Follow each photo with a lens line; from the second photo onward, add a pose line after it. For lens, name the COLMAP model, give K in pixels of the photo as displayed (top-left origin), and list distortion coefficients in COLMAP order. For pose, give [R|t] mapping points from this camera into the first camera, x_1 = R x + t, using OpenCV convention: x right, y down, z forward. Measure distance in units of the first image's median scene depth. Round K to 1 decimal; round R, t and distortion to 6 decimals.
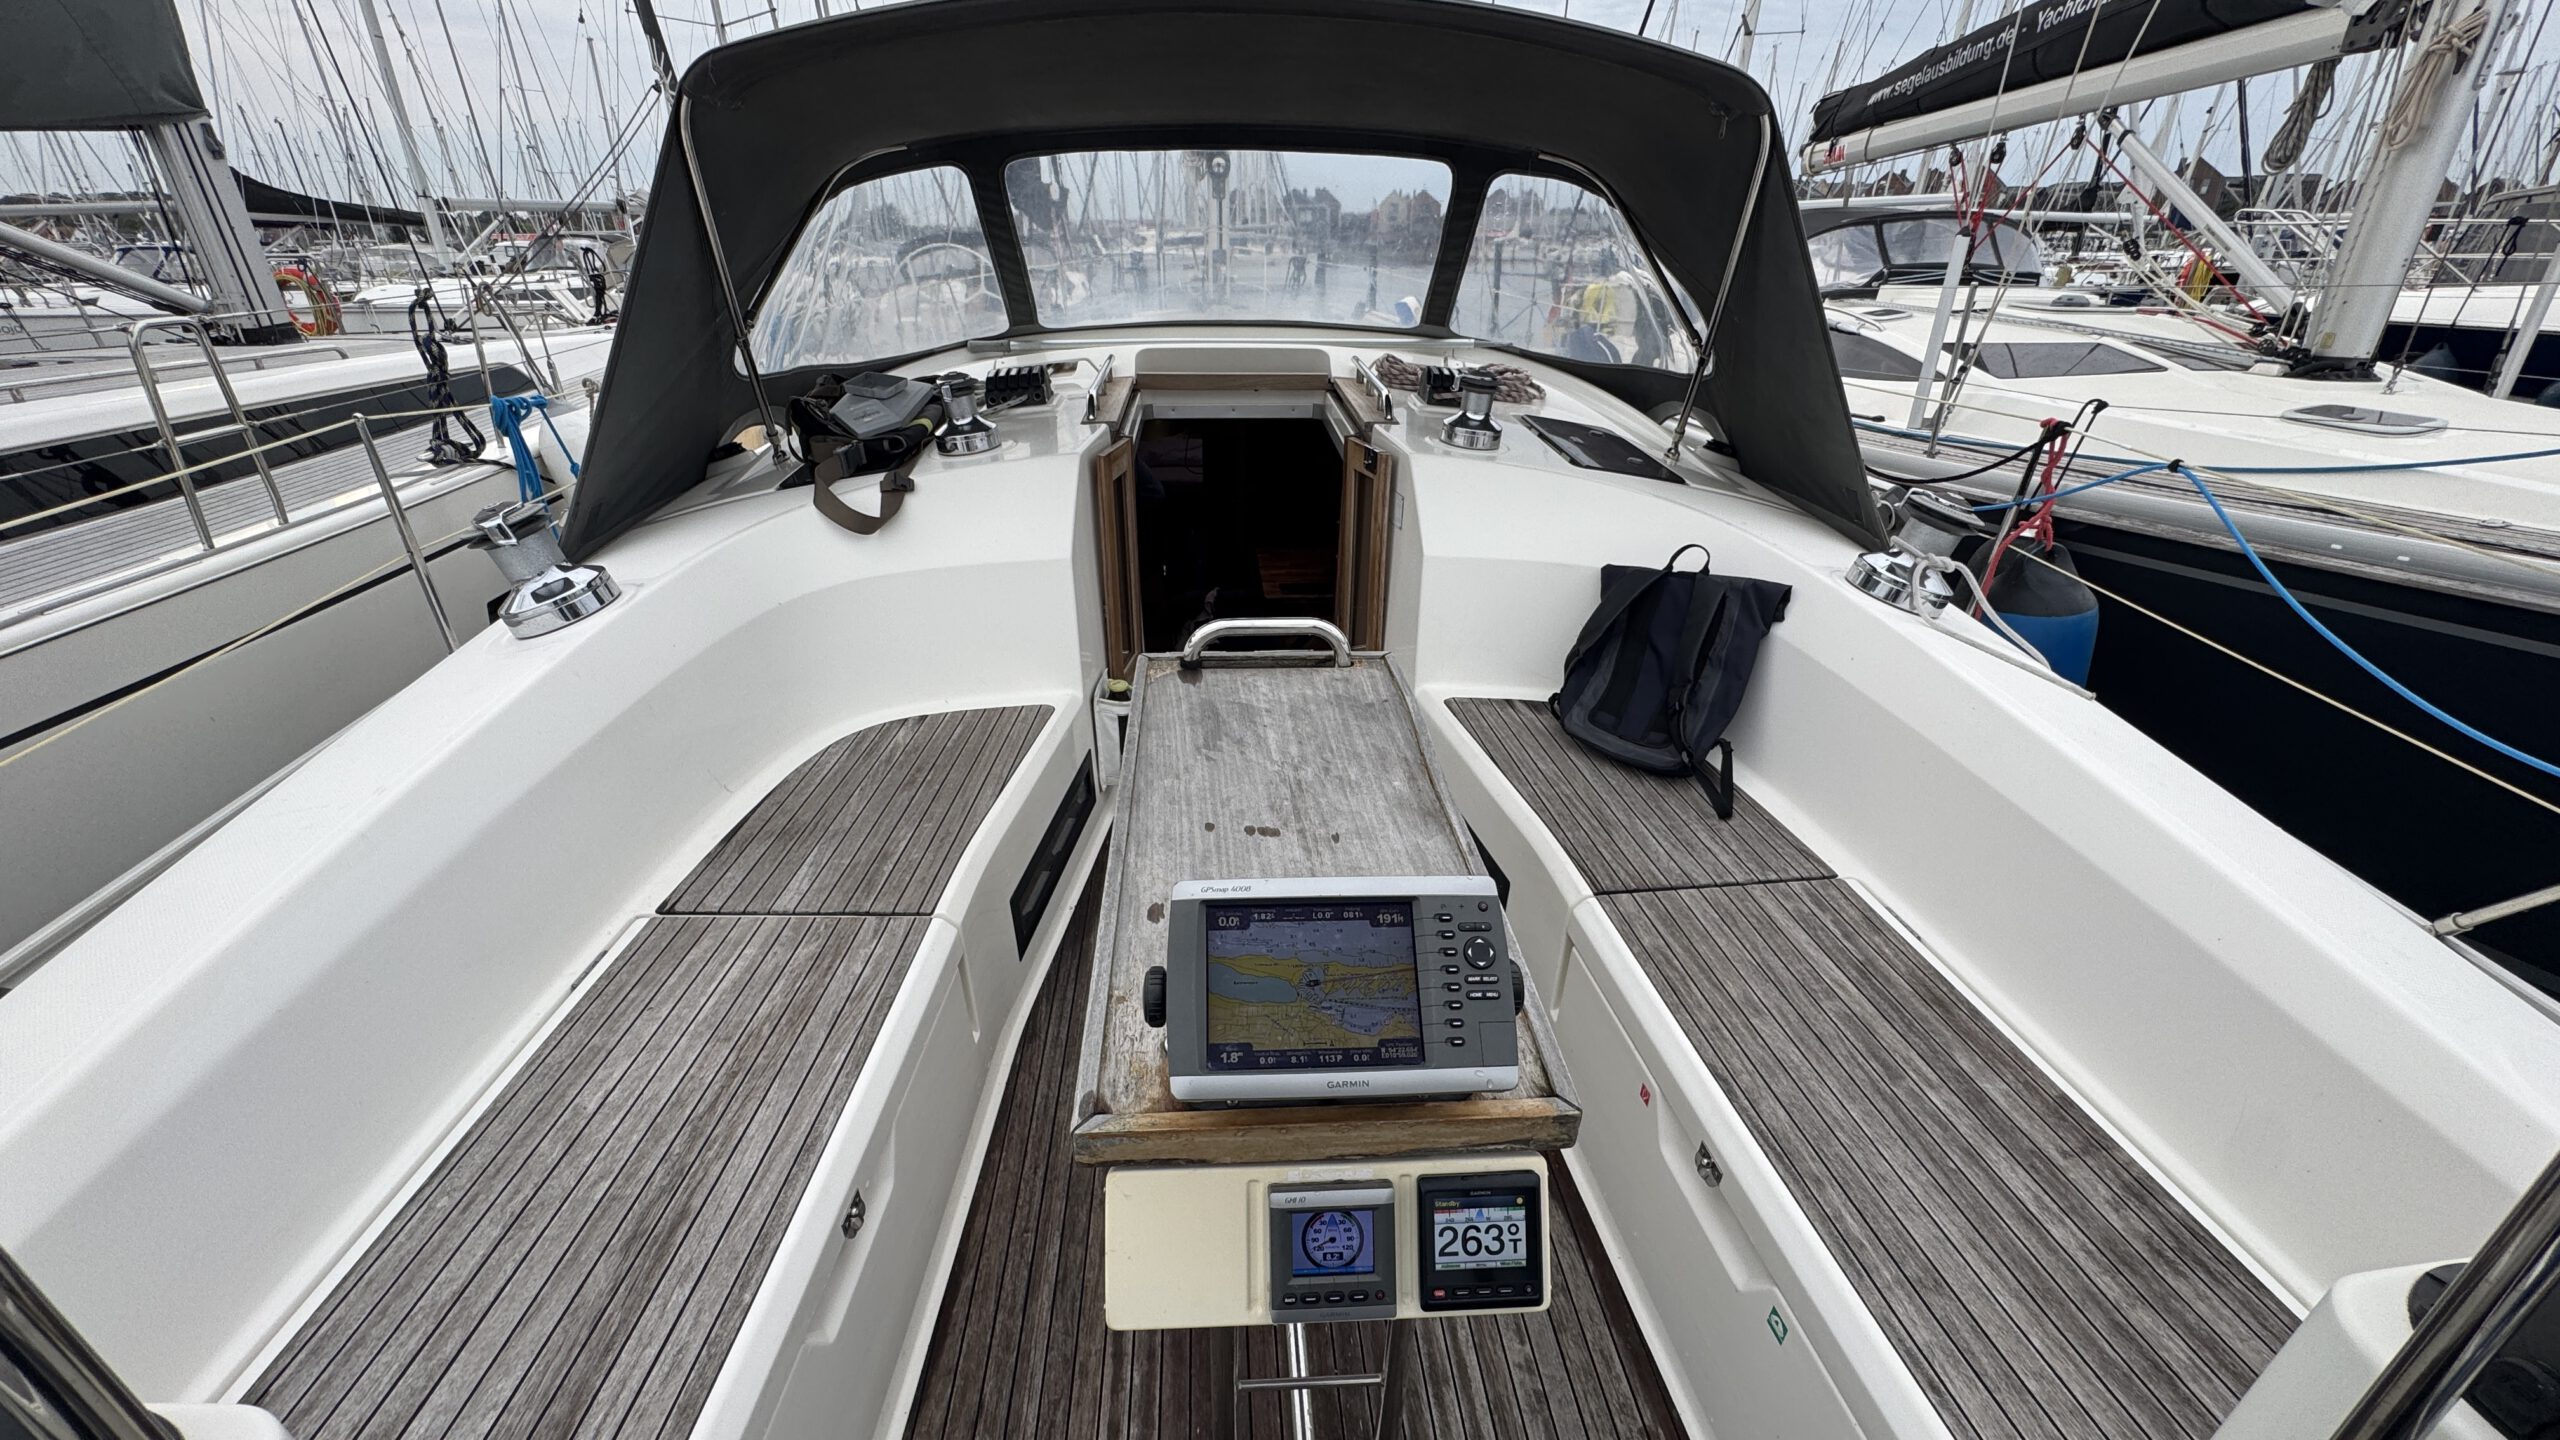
lens RADIAL K [[1012.9, 0, 1280.6], [0, 1012.9, 724.5], [0, 0, 1]] dist [-0.001954, -0.000962]
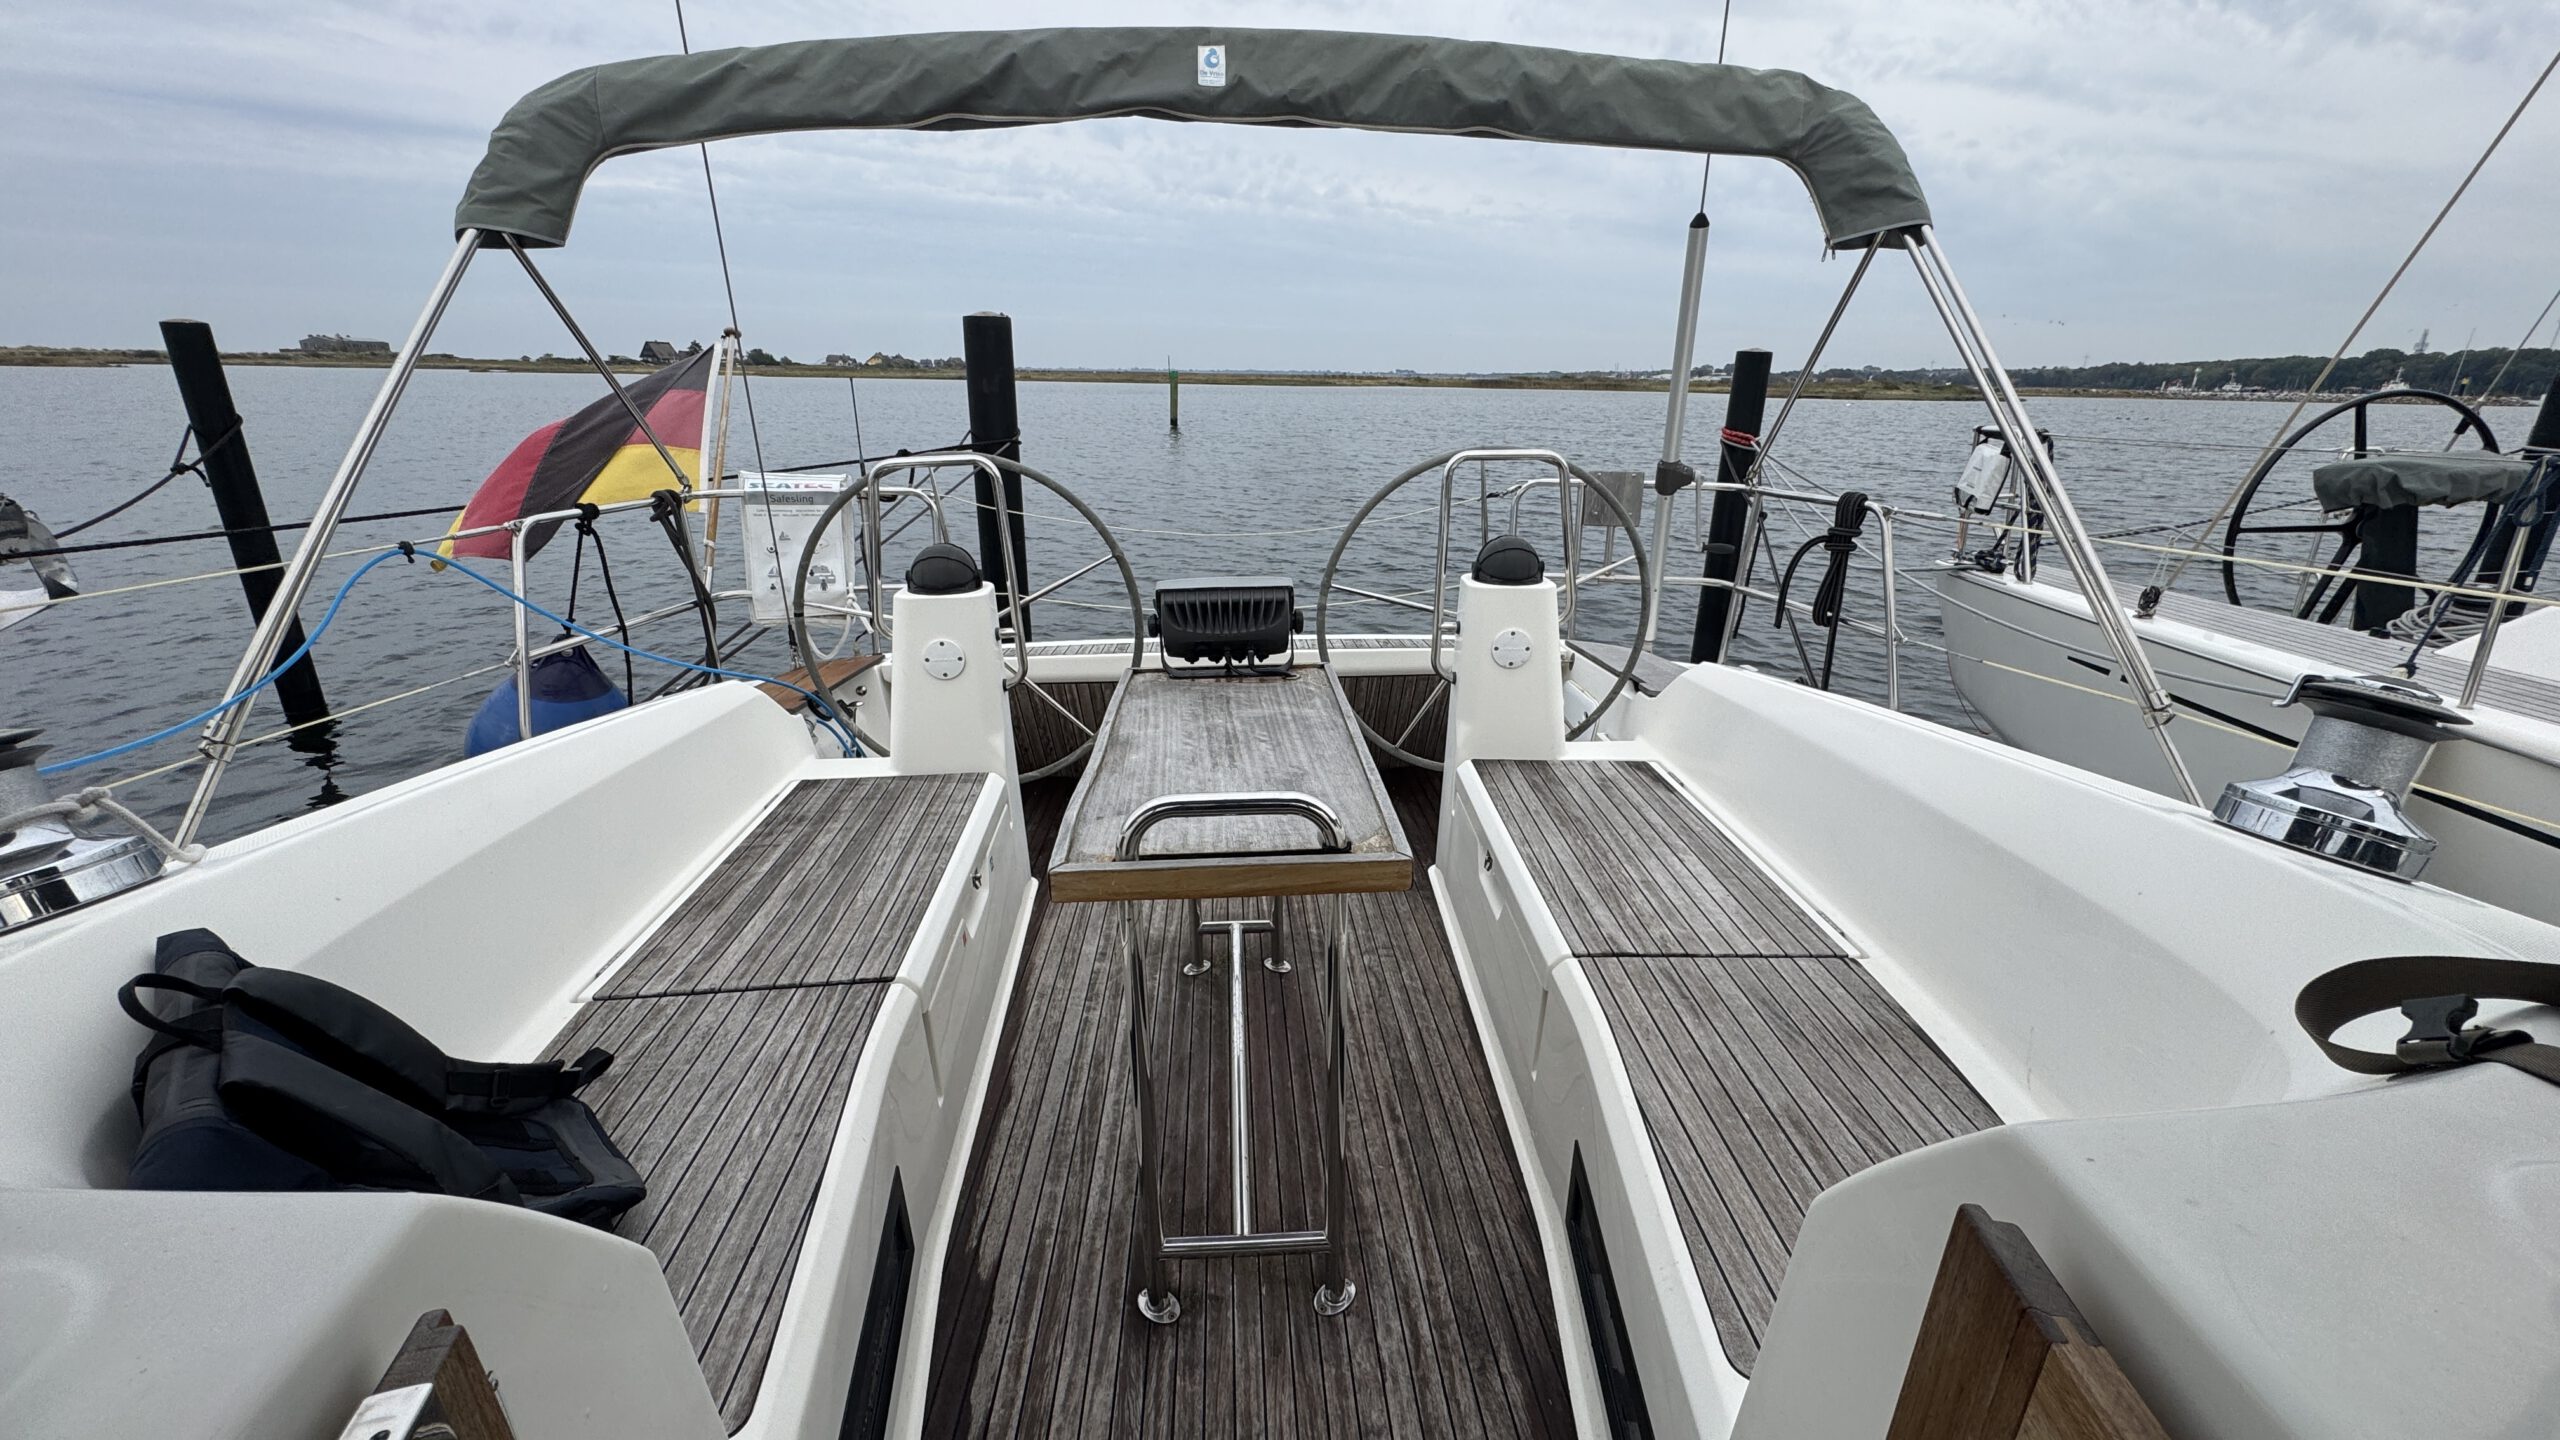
lens RADIAL K [[1012.9, 0, 1280.6], [0, 1012.9, 724.5], [0, 0, 1]] dist [-0.001954, -0.000962]
pose [[-0.999851, -0.013702, 0.010497, -0.053984], [-0.002346, 0.710402, 0.703792, -0.670456], [-0.017101, 0.703662, -0.710329, 1.521622]]
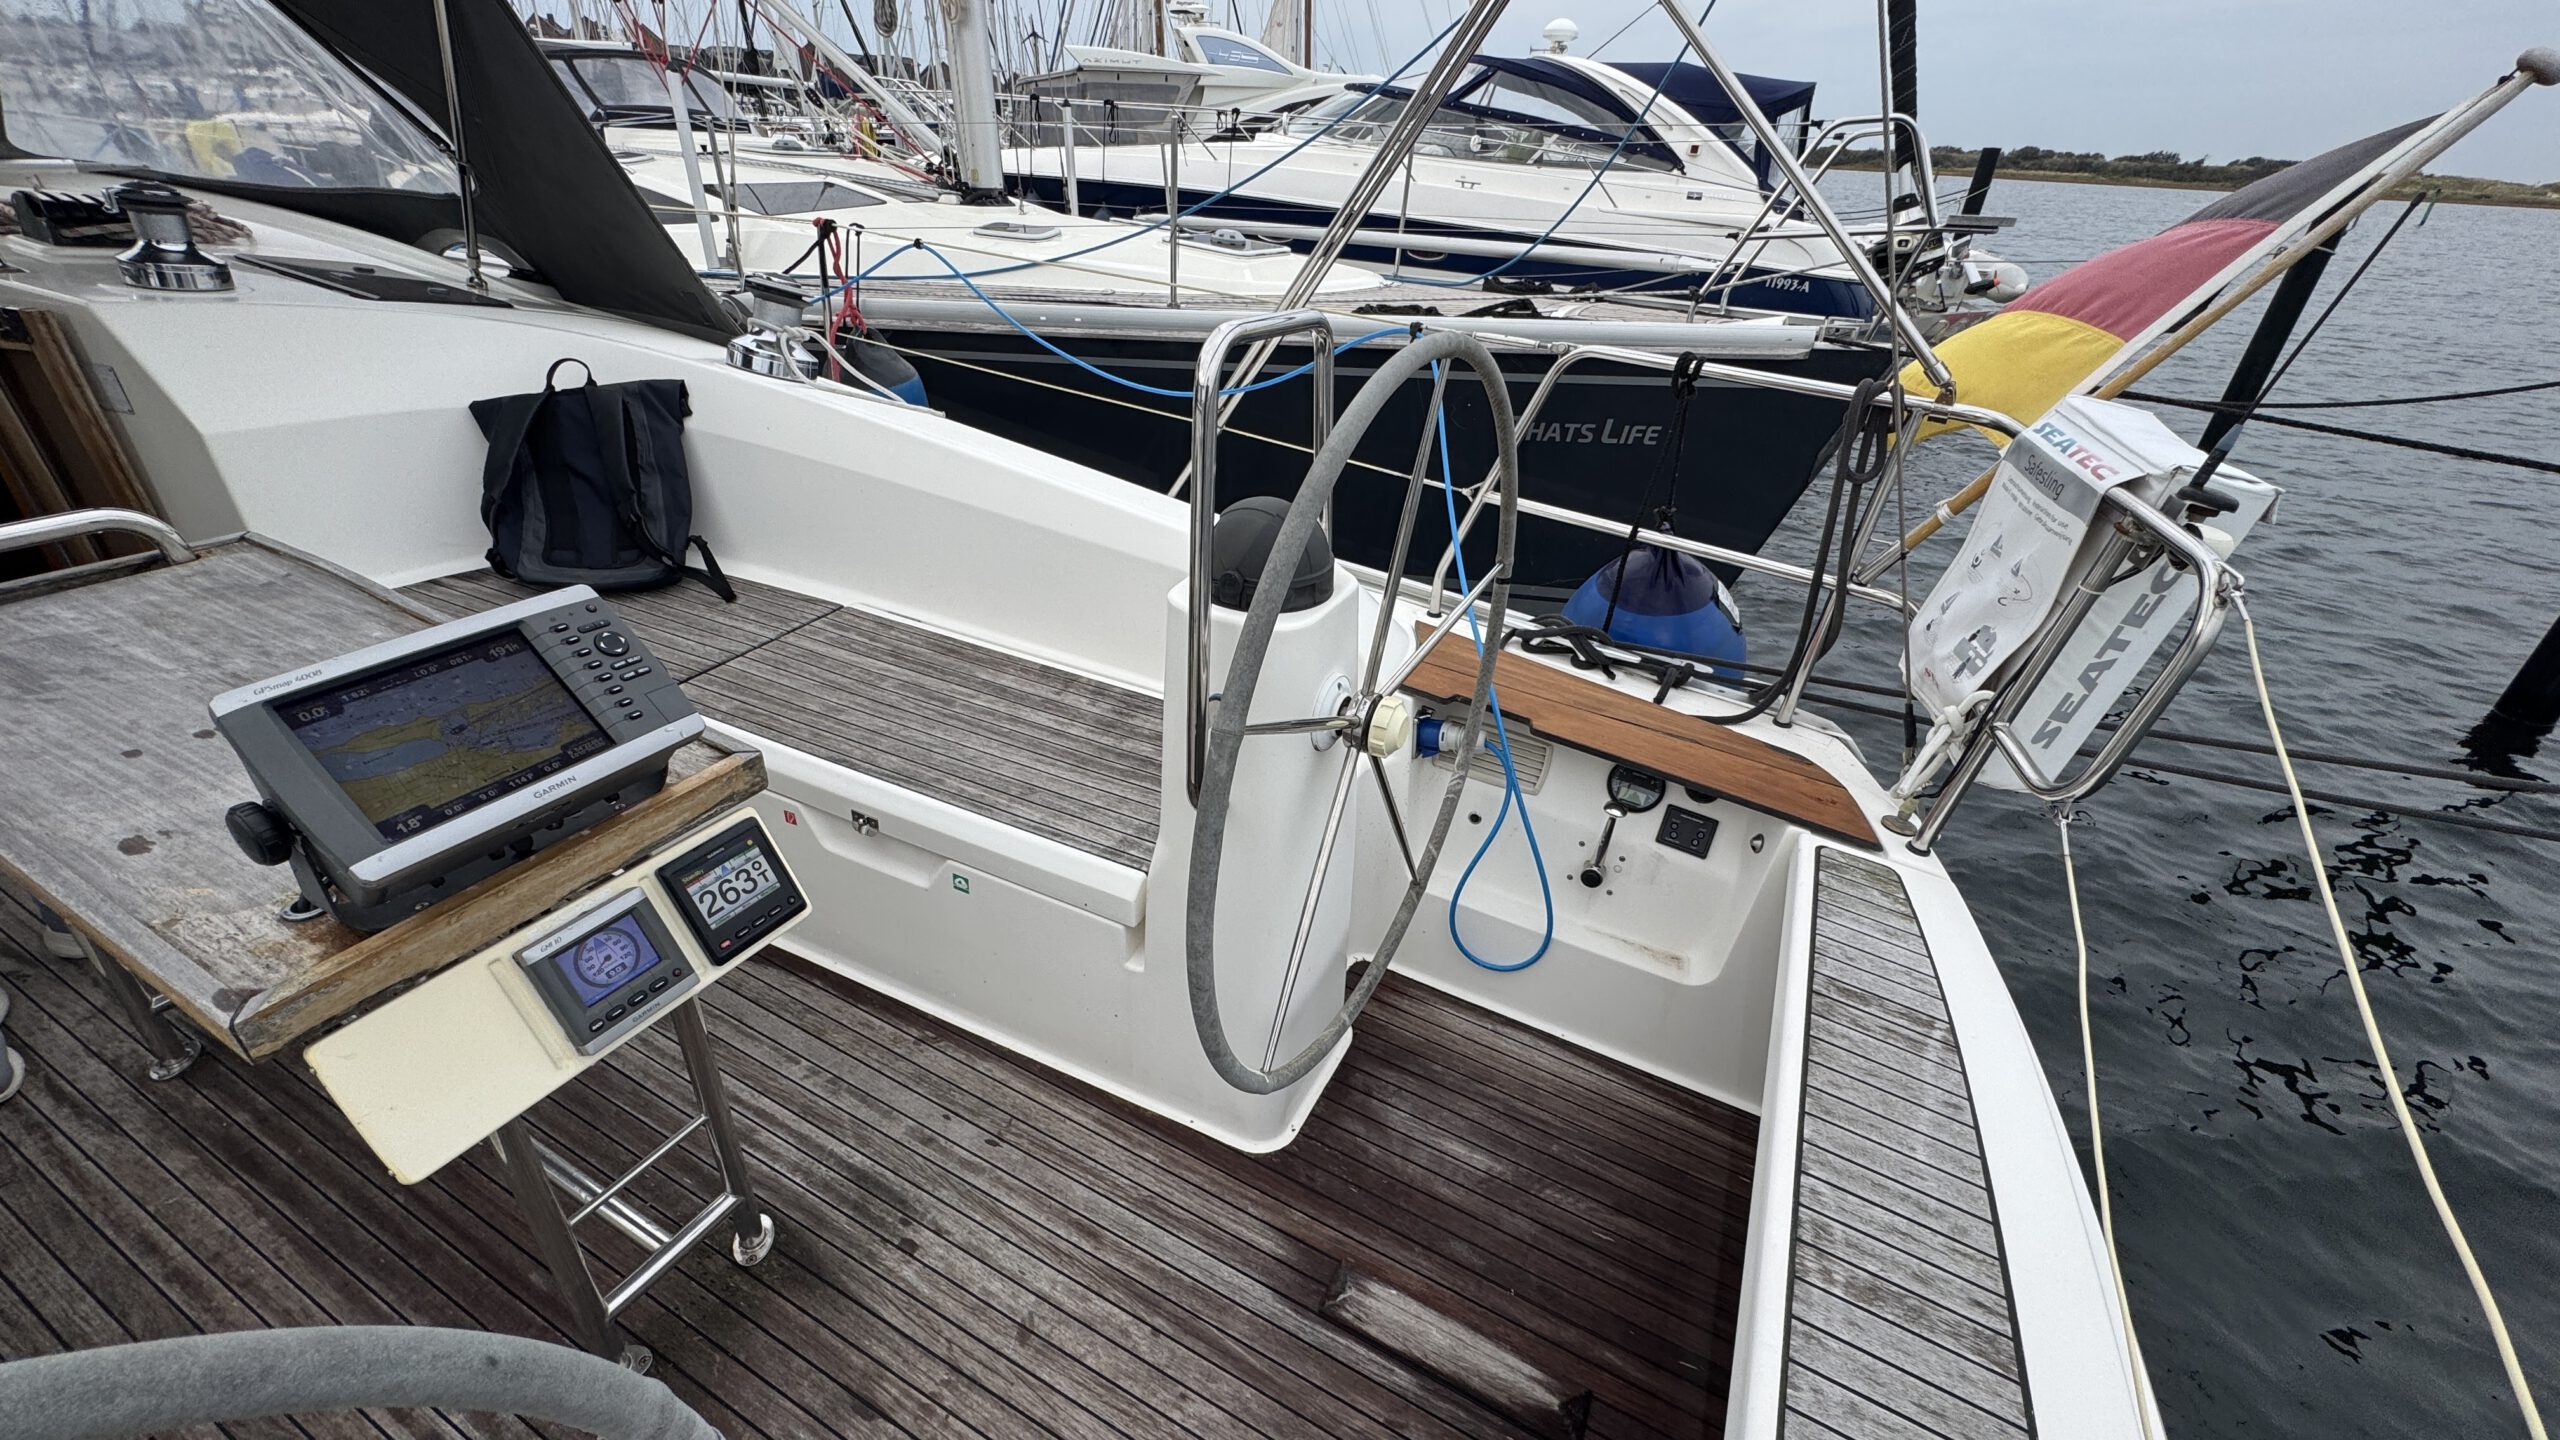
lens RADIAL K [[1012.9, 0, 1280.6], [0, 1012.9, 724.5], [0, 0, 1]] dist [-0.001954, -0.000962]
pose [[0.510327, -0.418148, 0.751478, -0.147070], [0.329242, 0.902254, 0.278456, 0.119359], [-0.794459, 0.105315, 0.598116, -0.110094]]
